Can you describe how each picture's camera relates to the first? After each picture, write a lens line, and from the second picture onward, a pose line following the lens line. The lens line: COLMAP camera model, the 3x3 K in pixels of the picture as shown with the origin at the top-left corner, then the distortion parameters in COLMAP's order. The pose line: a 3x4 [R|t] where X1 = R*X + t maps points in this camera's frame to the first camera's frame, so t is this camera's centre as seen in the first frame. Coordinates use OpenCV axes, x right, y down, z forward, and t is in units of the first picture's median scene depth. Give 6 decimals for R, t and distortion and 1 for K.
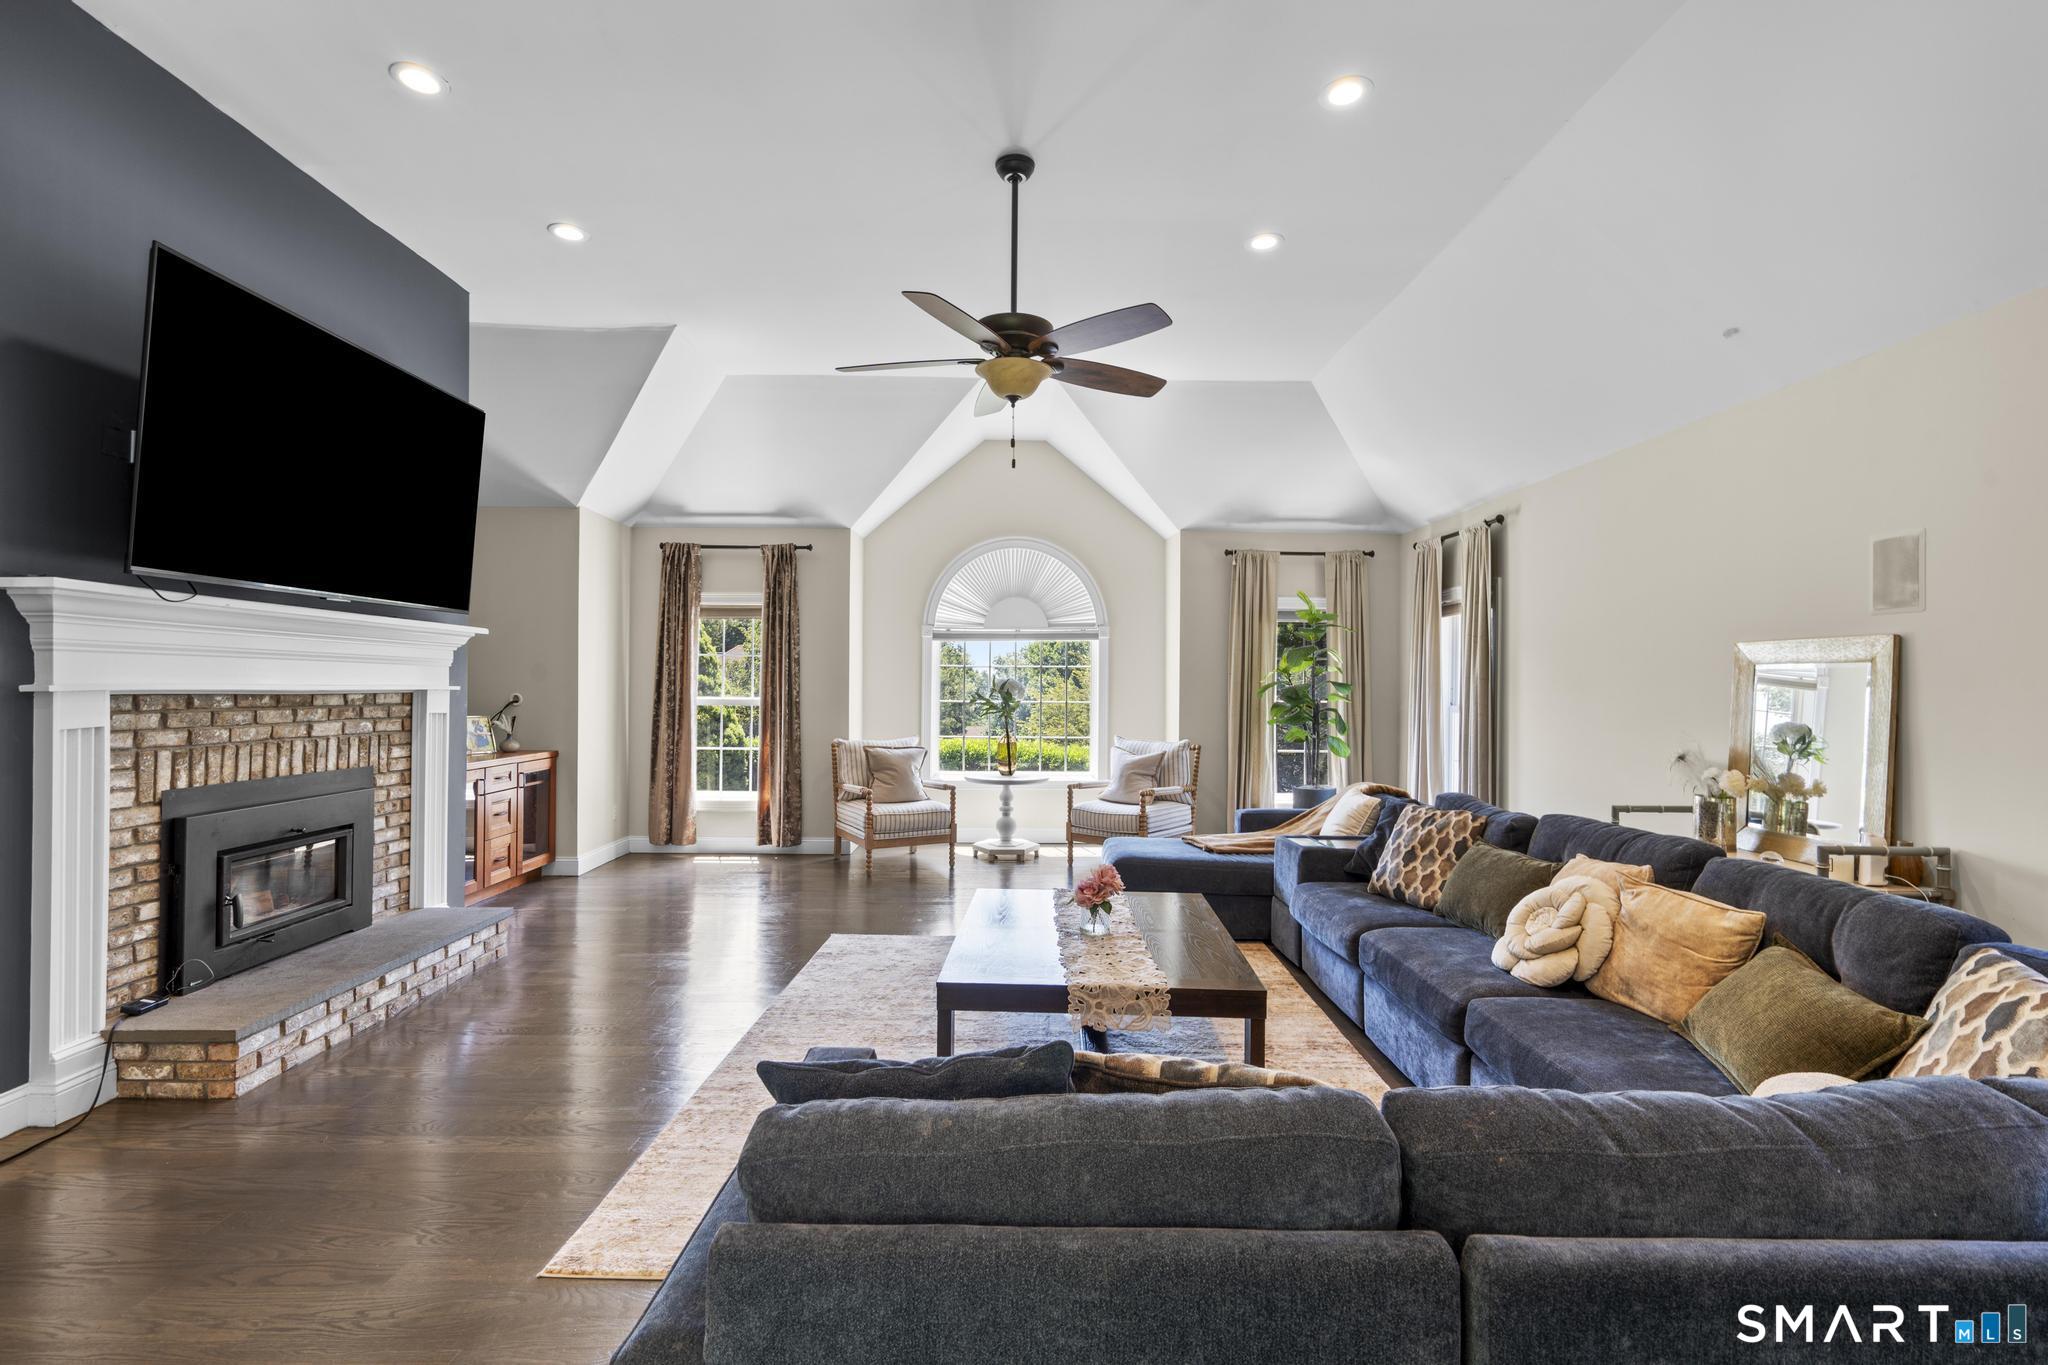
lens RADIAL K [[917.2, 0, 1019.4], [0, 917.2, 681.7], [0, 0, 1]] dist [-0.004533, 0.000899]
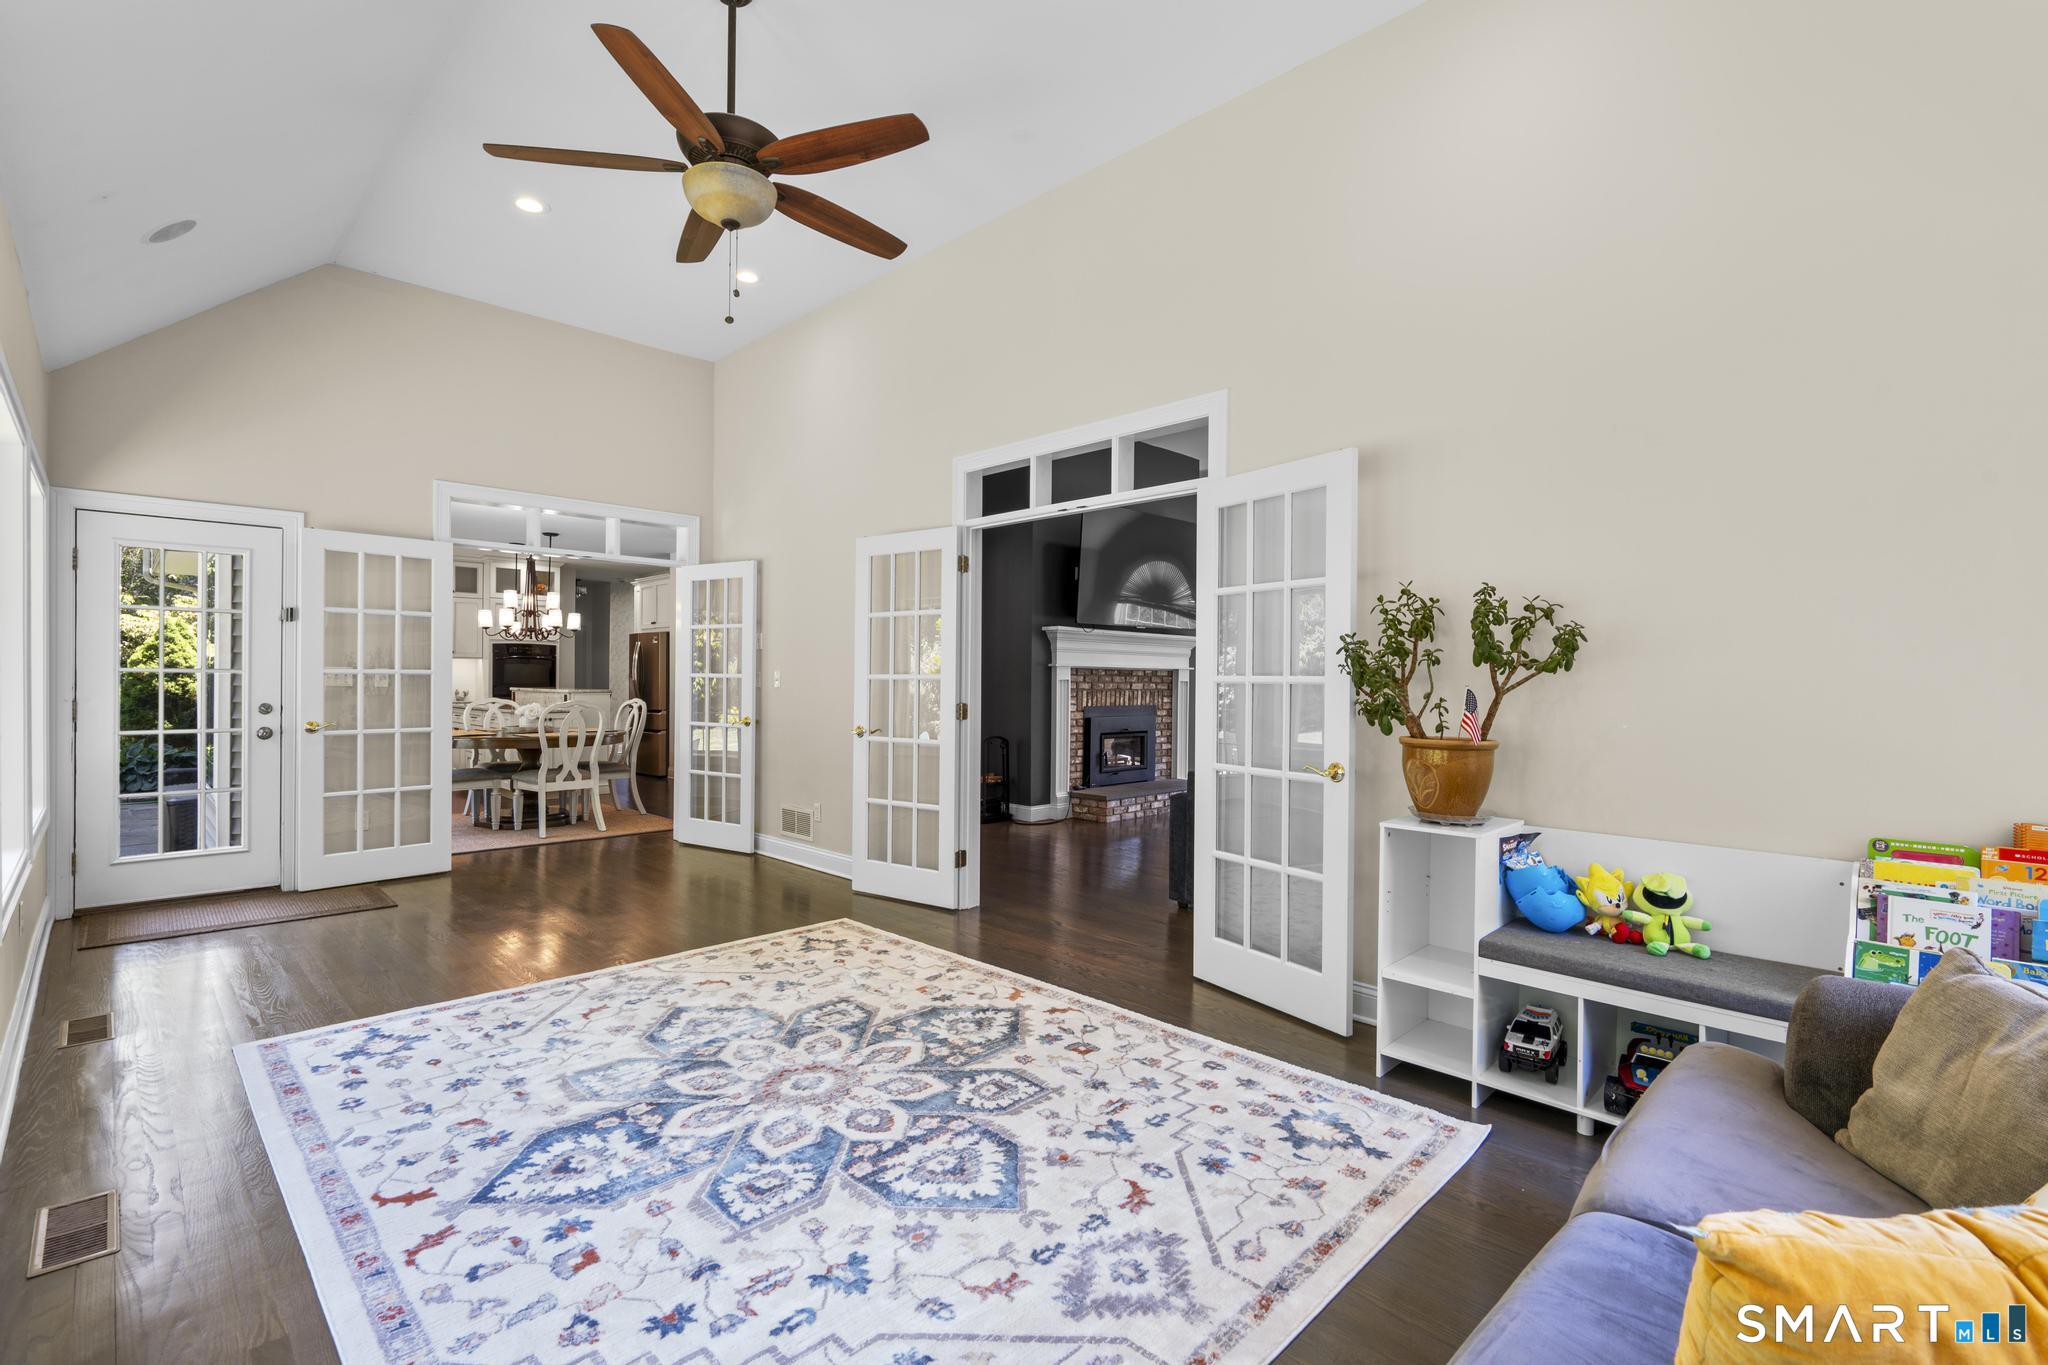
lens RADIAL K [[917.2, 0, 1019.4], [0, 917.2, 681.7], [0, 0, 1]] dist [-0.004533, 0.000899]
pose [[0.702748, 0.003313, -0.711431, 0.551861], [-0.002113, 0.999994, 0.002569, 0.032742], [0.711435, -0.000302, 0.702751, -0.676886]]
